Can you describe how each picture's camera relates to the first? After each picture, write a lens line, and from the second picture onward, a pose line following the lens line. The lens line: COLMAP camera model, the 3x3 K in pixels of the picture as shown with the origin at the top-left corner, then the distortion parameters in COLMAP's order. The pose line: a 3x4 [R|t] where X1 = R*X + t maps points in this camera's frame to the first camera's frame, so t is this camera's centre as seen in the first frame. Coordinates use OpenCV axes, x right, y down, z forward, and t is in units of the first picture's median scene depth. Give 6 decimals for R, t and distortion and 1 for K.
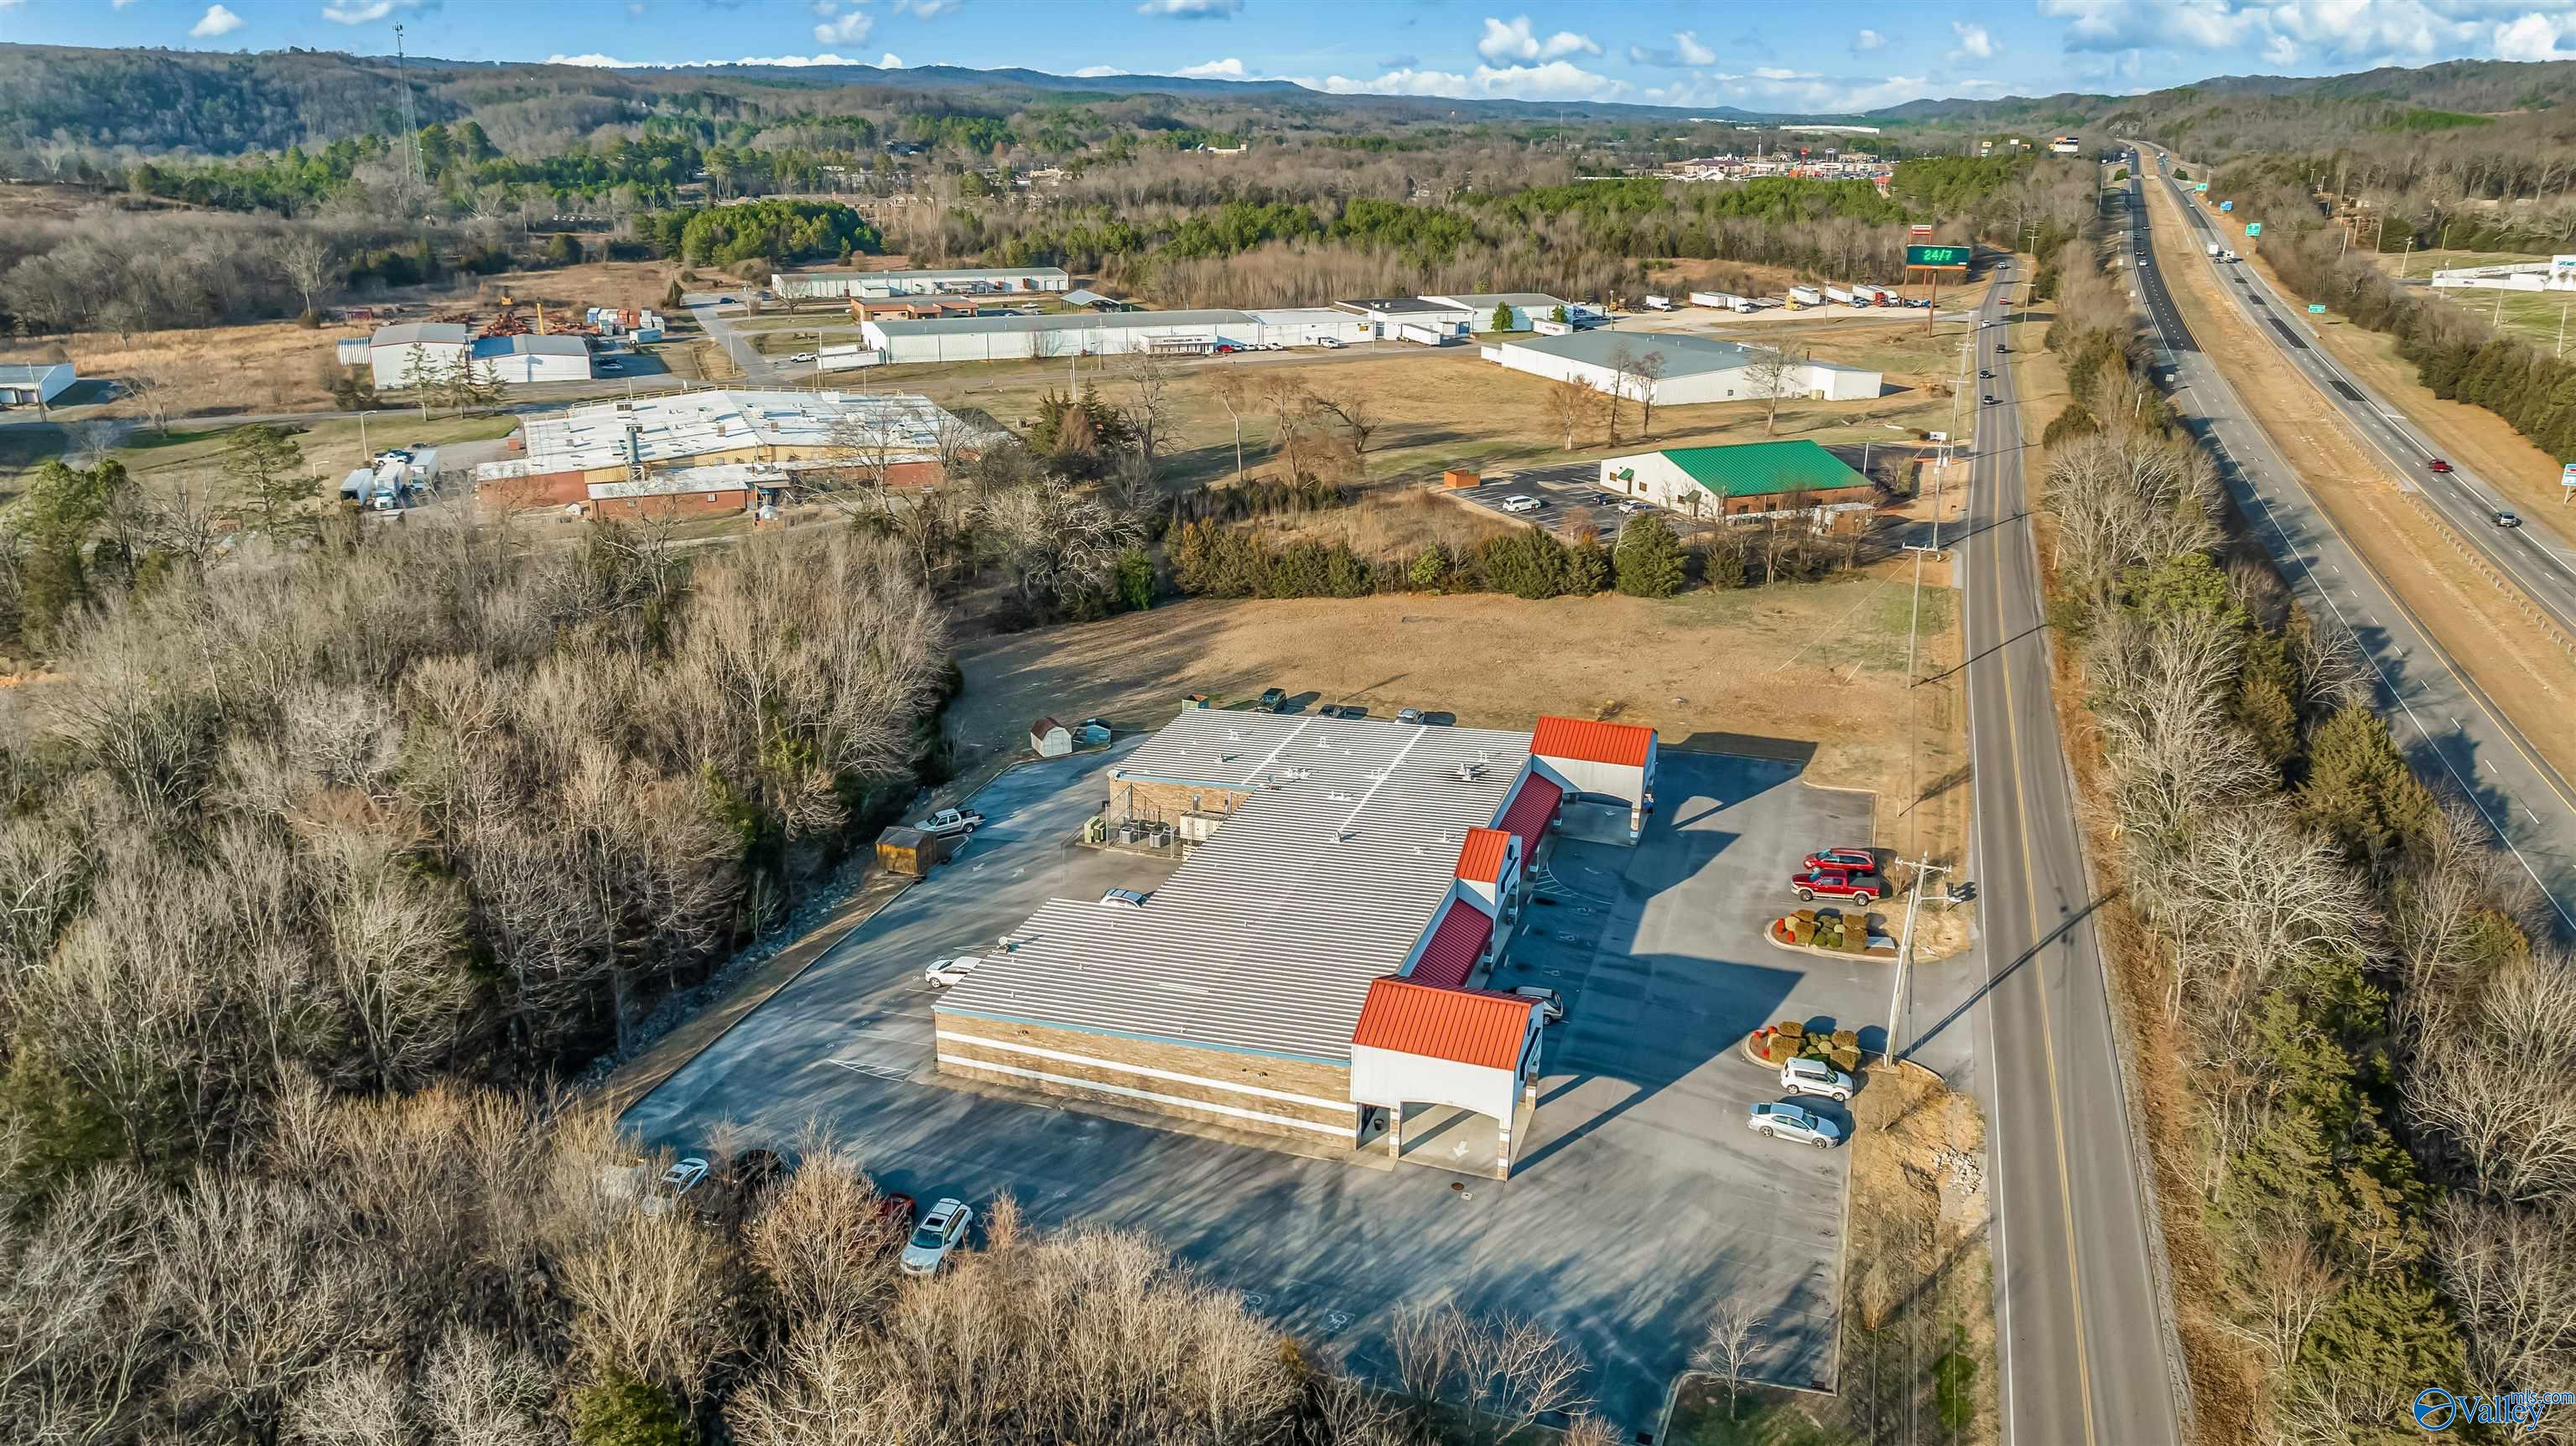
lens RADIAL K [[1774.0, 0, 1288.0], [0, 1774.0, 723.0], [0, 0, 1]] dist [-0.036801, 0.000034]
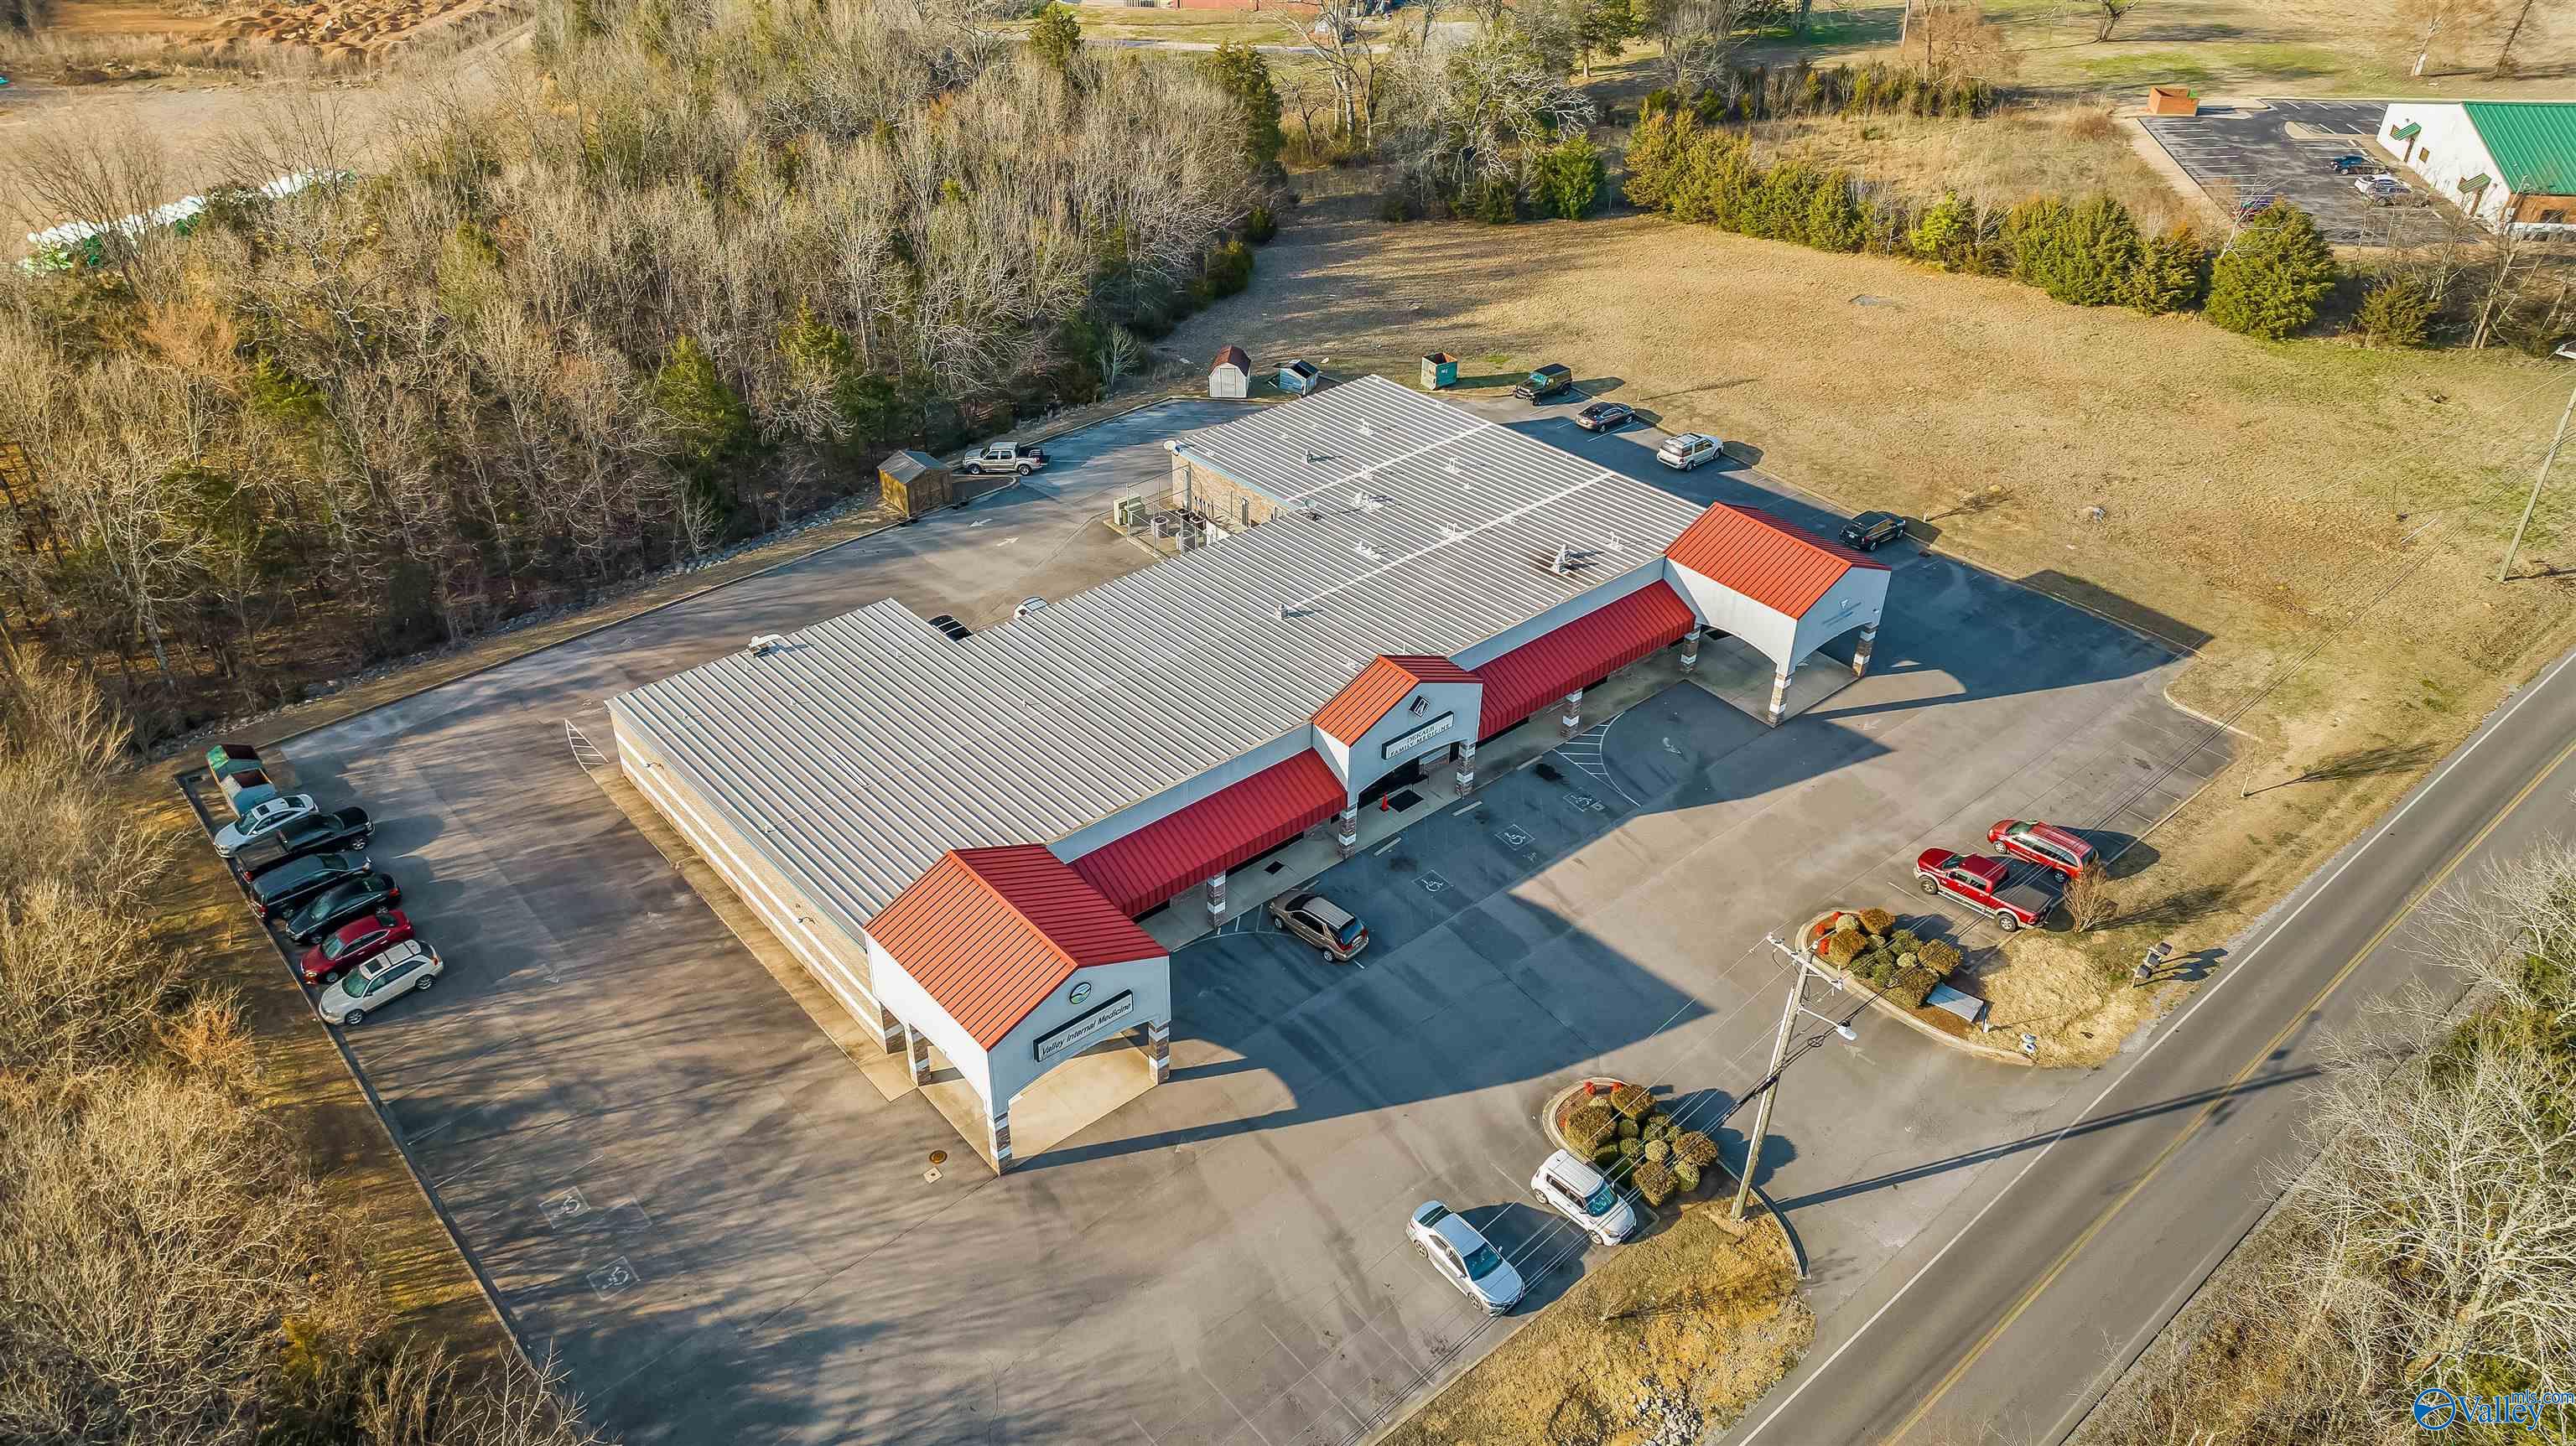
lens RADIAL K [[1812.0, 0, 1288.0], [0, 1812.0, 723.0], [0, 0, 1]] dist [-0.096039, 0.101251]
pose [[0.855166, 0.291650, -0.428522, 0.274754], [-0.169848, 0.938718, 0.299935, -0.088748], [0.489737, -0.183711, 0.852296, 0.259700]]
